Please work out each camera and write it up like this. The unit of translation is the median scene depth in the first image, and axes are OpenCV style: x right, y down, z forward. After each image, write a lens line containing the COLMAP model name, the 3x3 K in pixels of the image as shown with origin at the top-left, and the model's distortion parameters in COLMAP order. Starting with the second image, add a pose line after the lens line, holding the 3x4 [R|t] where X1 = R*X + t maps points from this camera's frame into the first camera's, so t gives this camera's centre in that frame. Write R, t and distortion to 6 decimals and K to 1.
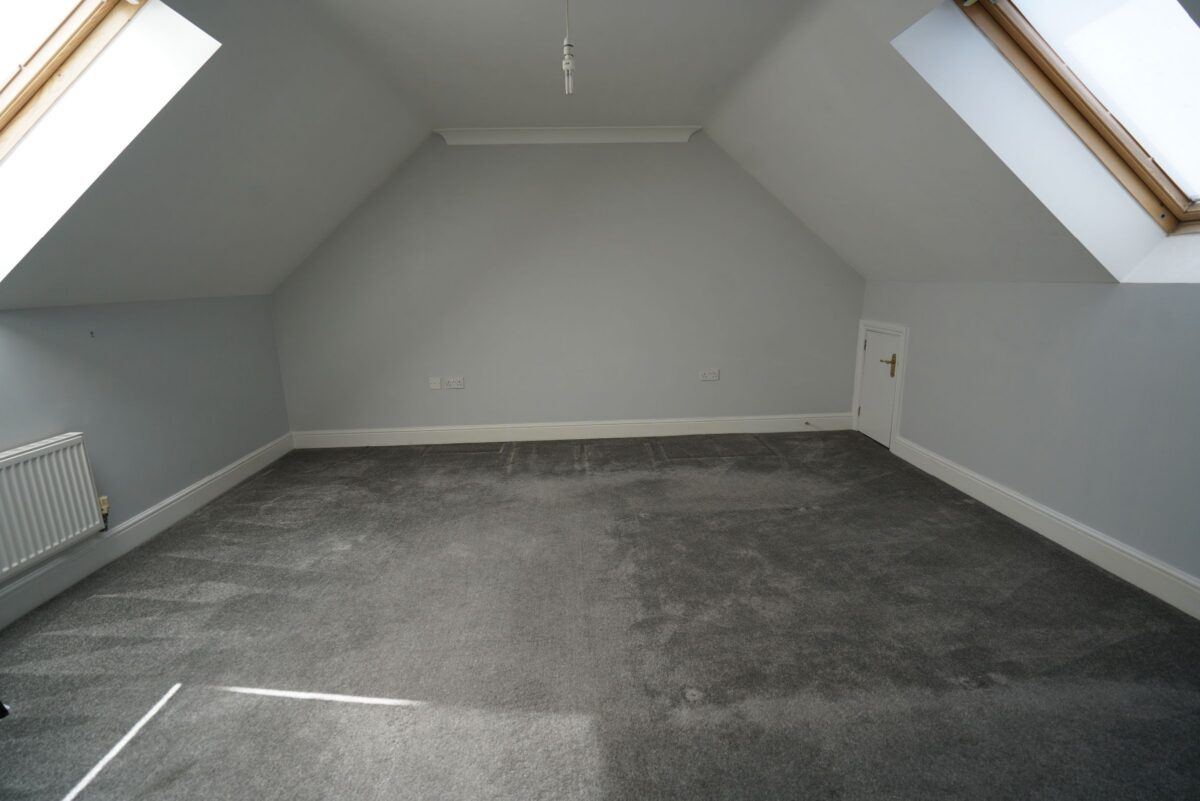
lens RADIAL K [[535.5, 0, 600.1], [0, 535.5, 399.4], [0, 0, 1]] dist [-0.002295, 0.001629]
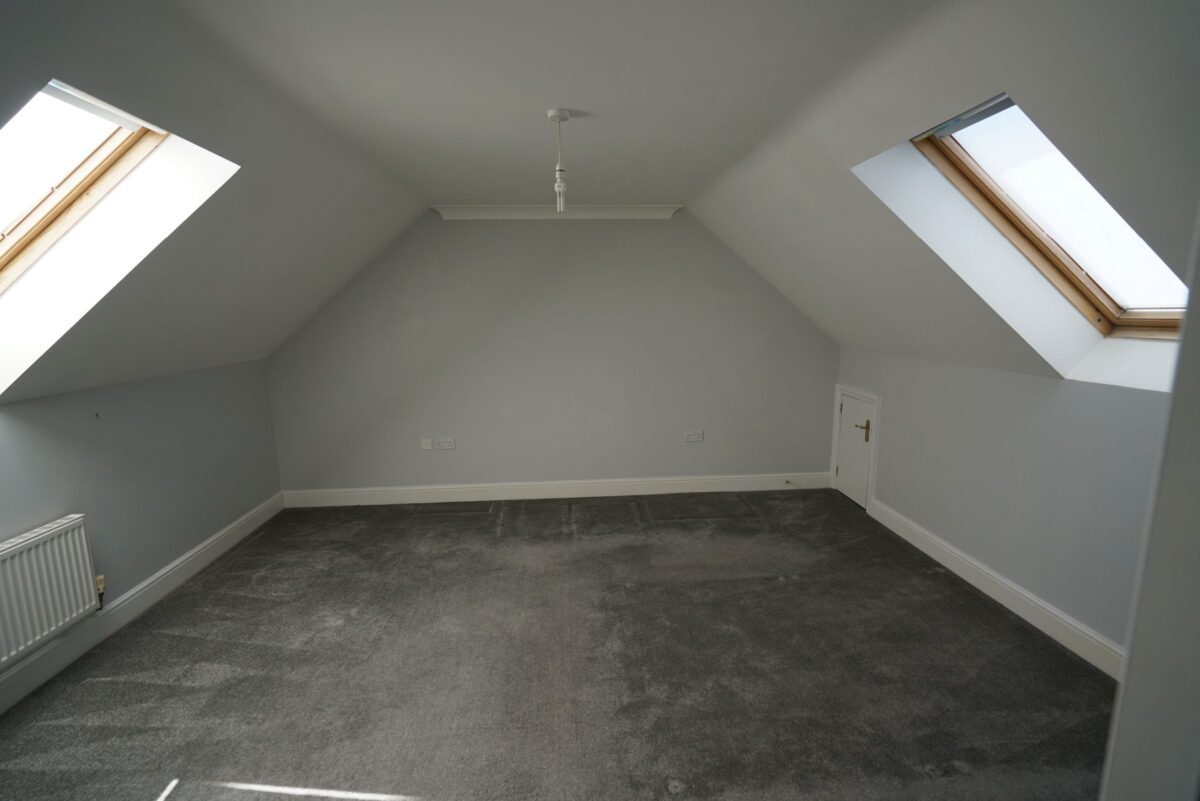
lens RADIAL K [[535.5, 0, 599.4], [0, 535.5, 400.1], [0, 0, 1]] dist [-0.002295, 0.001629]
pose [[0.999742, 0.003374, 0.022454, -0.001422], [-0.002155, 0.998535, -0.054060, -0.114521], [-0.022604, 0.053998, 0.998285, -0.066435]]
